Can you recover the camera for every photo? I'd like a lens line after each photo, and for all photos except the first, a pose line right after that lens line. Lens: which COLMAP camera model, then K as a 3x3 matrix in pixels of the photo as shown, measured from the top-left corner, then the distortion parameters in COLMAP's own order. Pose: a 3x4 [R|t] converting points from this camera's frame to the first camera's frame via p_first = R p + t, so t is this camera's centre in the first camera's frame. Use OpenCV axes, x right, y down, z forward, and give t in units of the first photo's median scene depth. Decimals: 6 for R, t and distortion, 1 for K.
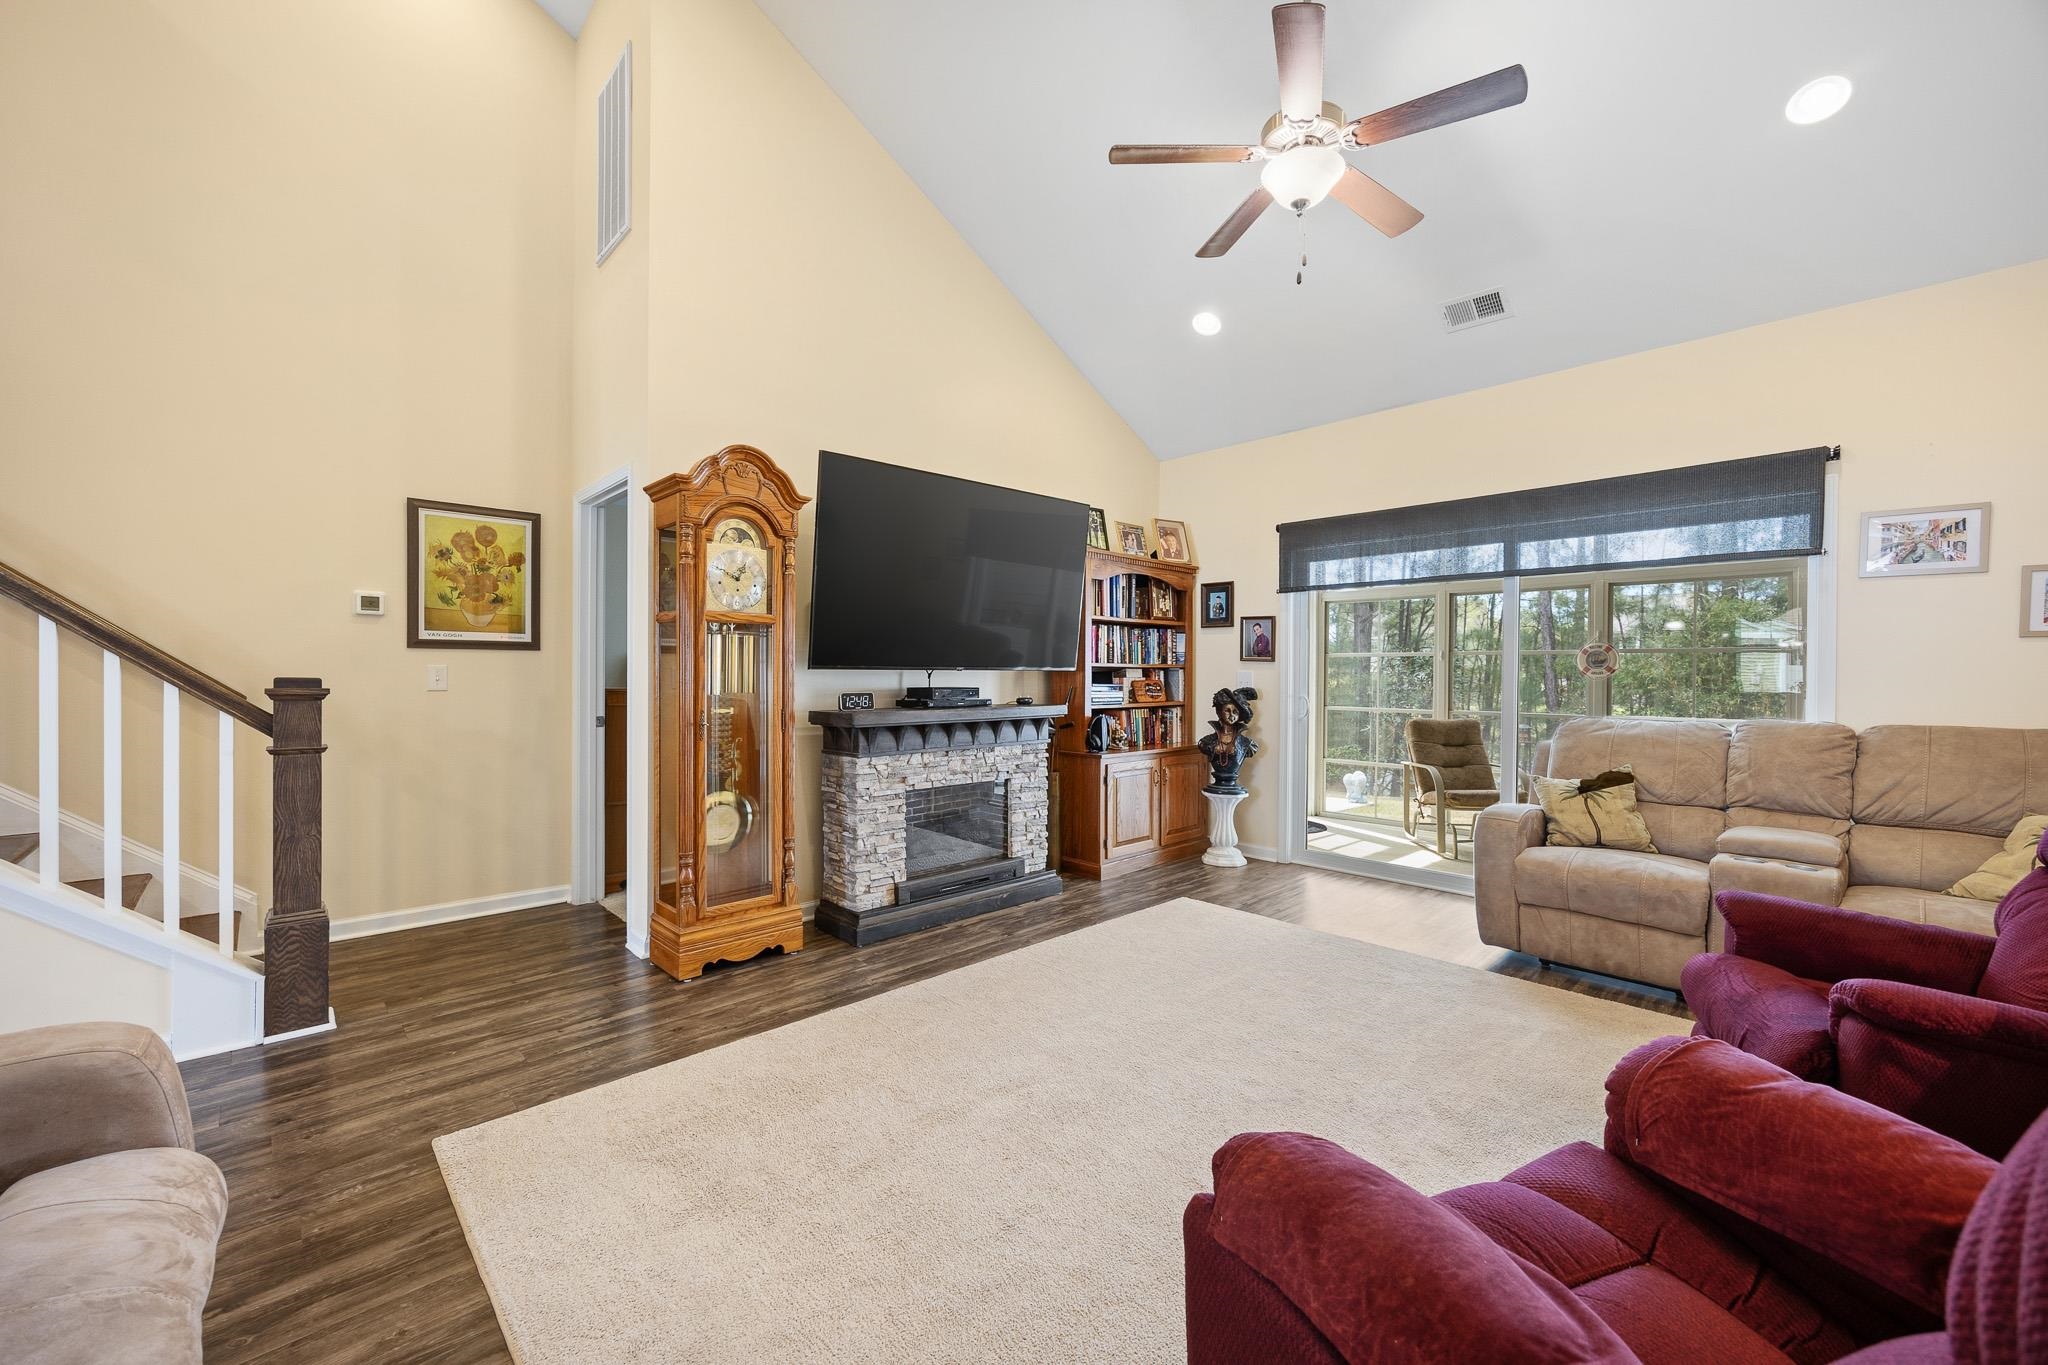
lens RADIAL K [[795.1, 0, 1037.3], [0, 795.1, 678.3], [0, 0, 1]] dist [-0.001365, -0.000037]
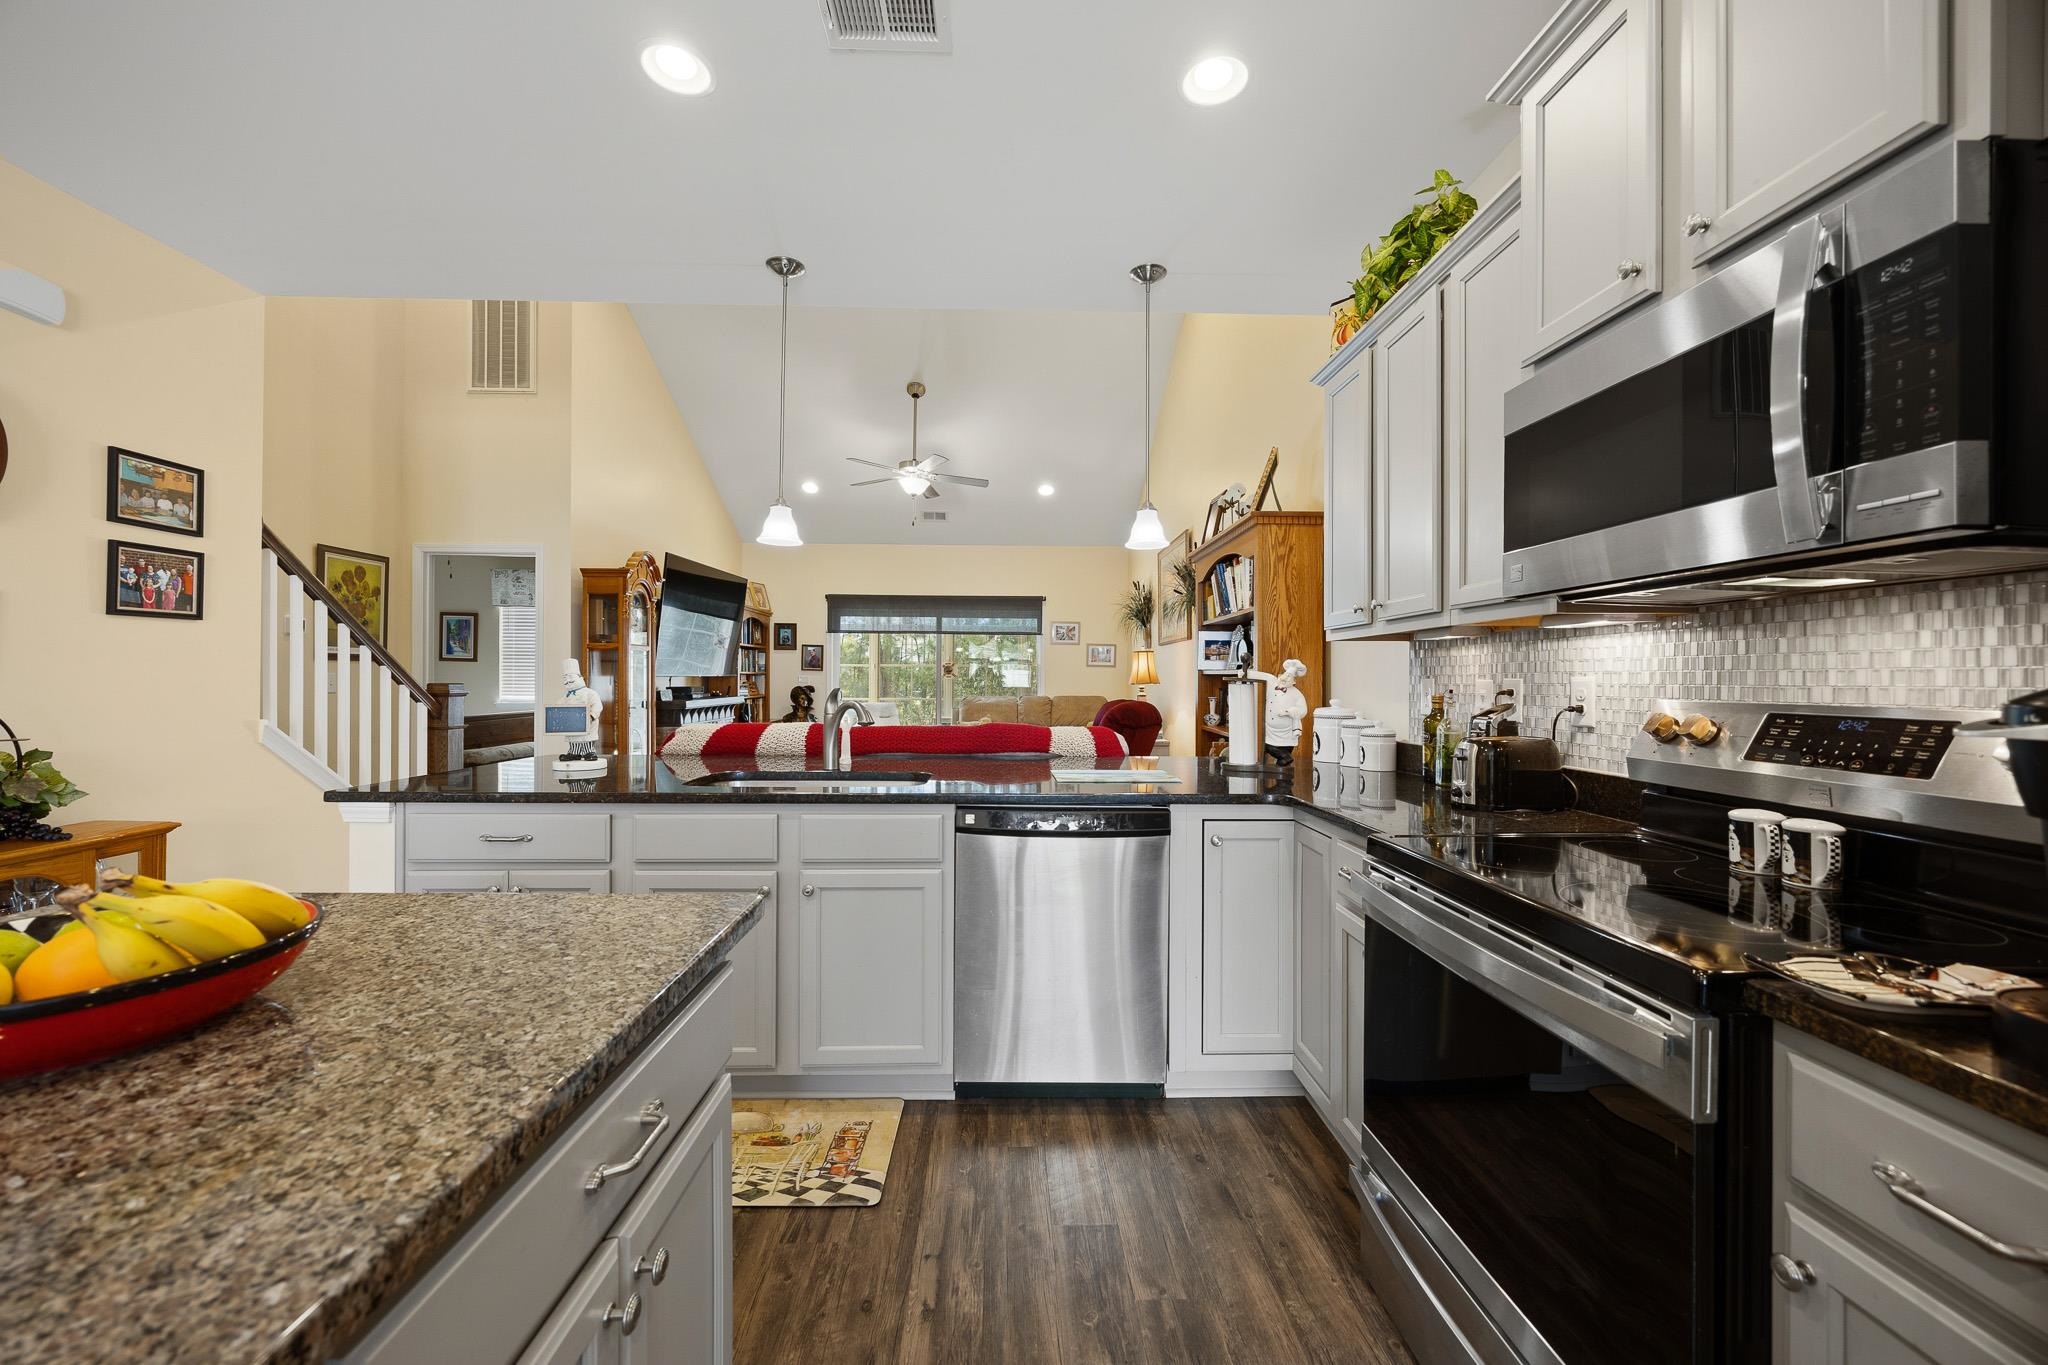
lens RADIAL K [[795.1, 0, 1032.9], [0, 795.1, 675.4], [0, 0, 1]] dist [-0.001365, -0.000037]
pose [[0.664696, 0.000908, 0.747114, -0.726074], [0.001621, 0.999995, -0.002658, -0.005102], [-0.747113, 0.002978, 0.664691, -0.538549]]
